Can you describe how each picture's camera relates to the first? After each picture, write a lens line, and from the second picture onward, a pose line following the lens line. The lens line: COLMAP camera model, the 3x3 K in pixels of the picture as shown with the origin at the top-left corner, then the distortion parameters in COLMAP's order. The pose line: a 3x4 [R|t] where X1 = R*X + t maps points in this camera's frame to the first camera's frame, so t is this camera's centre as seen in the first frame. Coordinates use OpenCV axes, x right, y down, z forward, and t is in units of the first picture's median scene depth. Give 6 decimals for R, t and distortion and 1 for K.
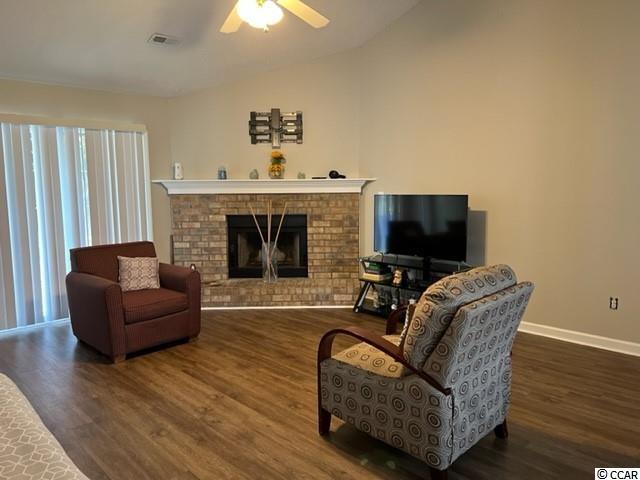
lens RADIAL K [[480.4, 0, 319.6], [0, 480.4, 240.0], [0, 0, 1]] dist [0.042620, -0.009143]
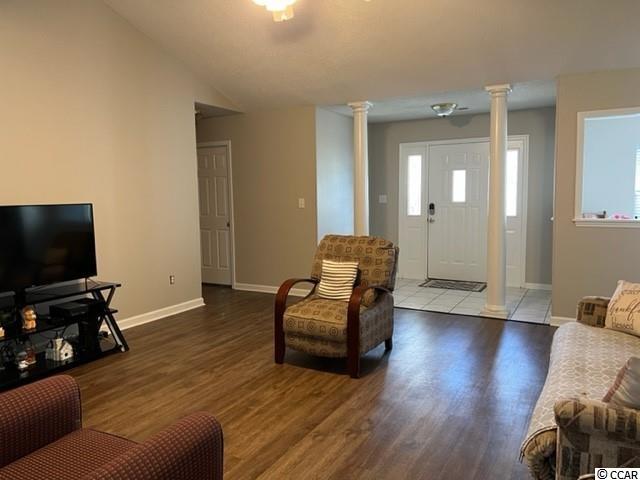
lens RADIAL K [[480.4, 0, 320.1], [0, 480.4, 238.2], [0, 0, 1]] dist [0.042620, -0.009143]
pose [[-0.279183, -0.074691, 0.957329, -0.949145], [0.129864, 0.984874, 0.114712, -0.102294], [-0.951416, 0.156348, -0.265260, 1.118990]]
